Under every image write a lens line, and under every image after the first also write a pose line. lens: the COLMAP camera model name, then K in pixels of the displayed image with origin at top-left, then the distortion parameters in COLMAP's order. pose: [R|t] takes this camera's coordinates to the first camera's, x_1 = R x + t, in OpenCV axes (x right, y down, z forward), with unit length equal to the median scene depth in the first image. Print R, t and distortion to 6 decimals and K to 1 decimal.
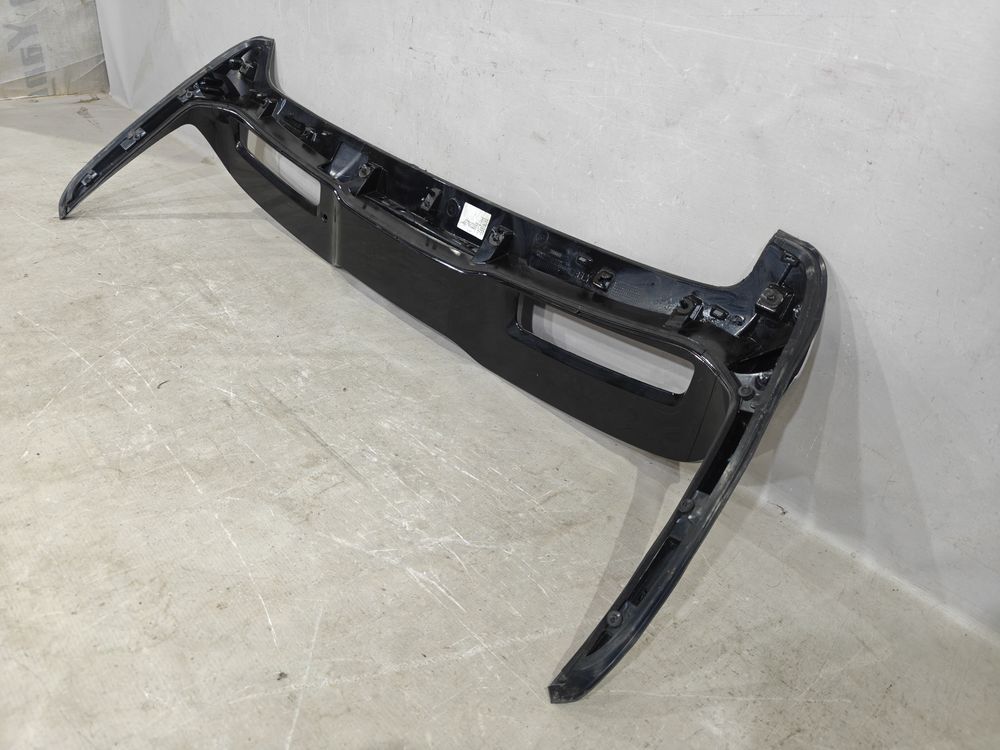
lens RADIAL K [[678.4, 0, 493.0], [0, 678.4, 370.4], [0, 0, 1]] dist [0.035695, -0.040165]
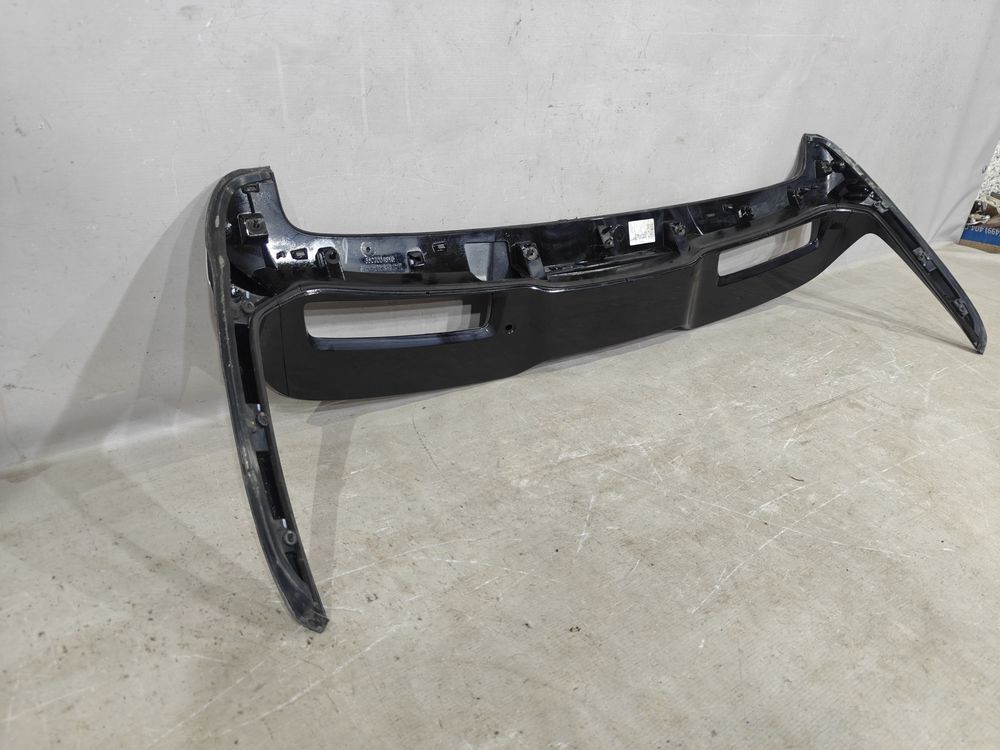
lens RADIAL K [[678.4, 0, 505.7], [0, 678.4, 376.0], [0, 0, 1]] dist [0.035695, -0.040165]
pose [[0.198194, -0.563863, 0.801734, -1.433518], [0.503039, 0.760535, 0.410534, -0.791861], [-0.841232, 0.321938, 0.434378, 0.997094]]
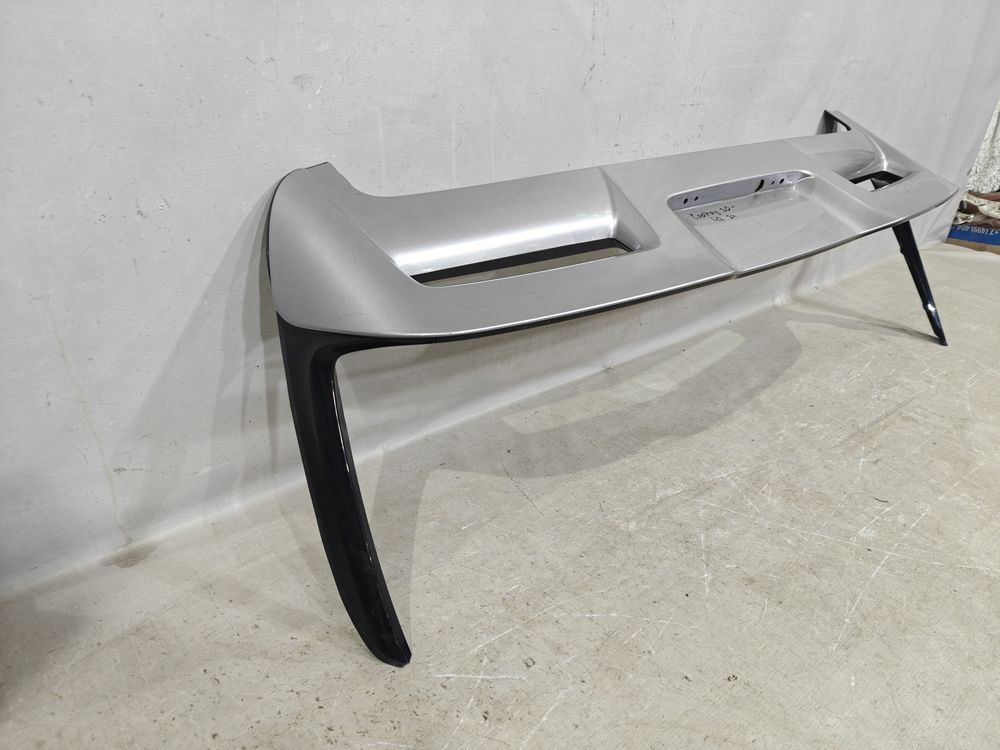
lens RADIAL K [[678.4, 0, 505.6], [0, 678.4, 375.9], [0, 0, 1]] dist [0.035695, -0.040165]
pose [[0.107155, -0.580592, 0.807112, -1.426724], [0.513545, 0.727433, 0.455096, -0.979053], [-0.851345, 0.365723, 0.376109, 1.163090]]
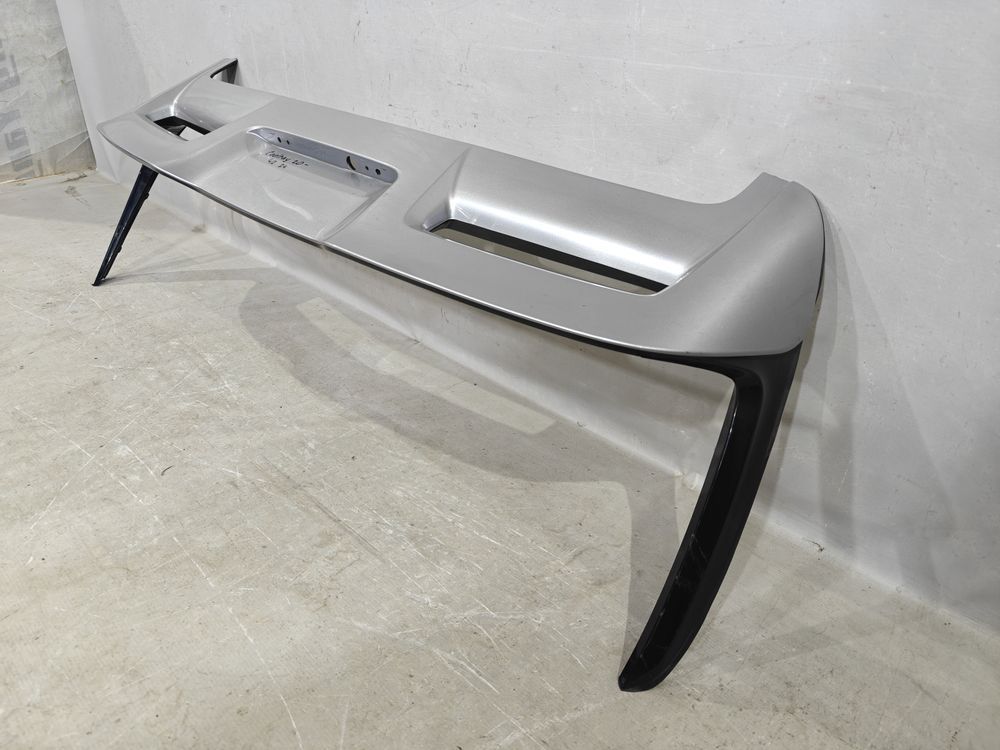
lens RADIAL K [[678.4, 0, 495.6], [0, 678.4, 376.5], [0, 0, 1]] dist [0.035695, -0.040165]
pose [[0.995868, -0.090663, -0.005173, -0.000237], [0.090447, 0.995363, -0.032750, -0.043844], [0.008118, 0.032147, 0.999450, 0.031284]]
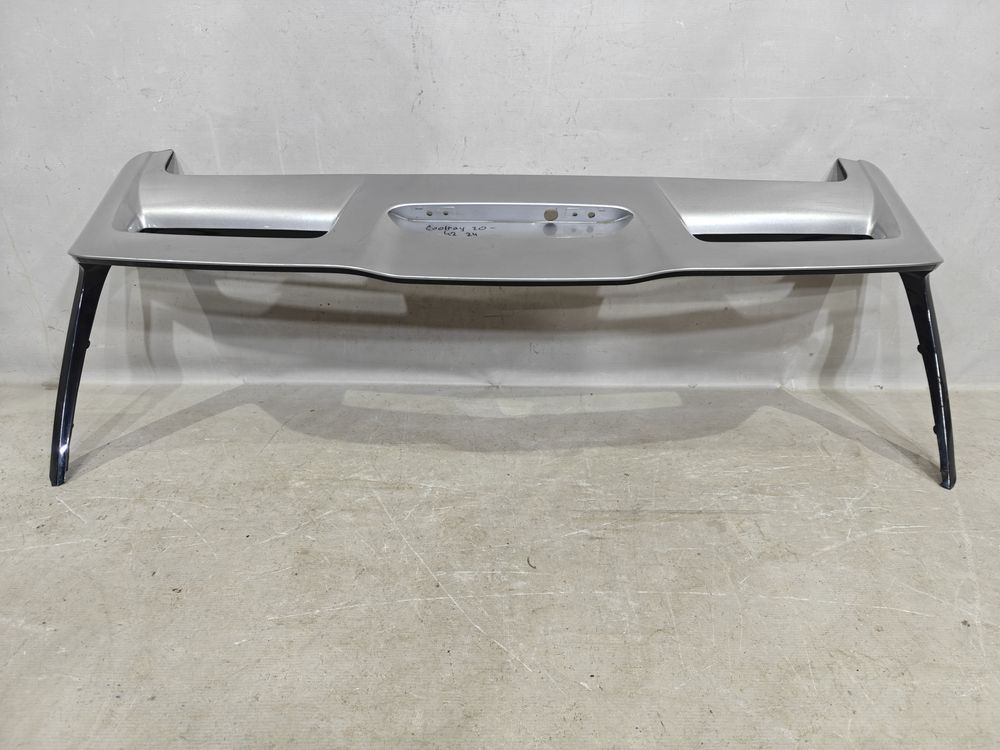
lens RADIAL K [[678.4, 0, 506.3], [0, 678.4, 379.1], [0, 0, 1]] dist [0.035695, -0.040165]
pose [[0.686465, -0.413872, 0.597893, -1.073309], [0.451625, 0.887080, 0.095523, -0.337342], [-0.569913, 0.204450, 0.795864, 0.283115]]
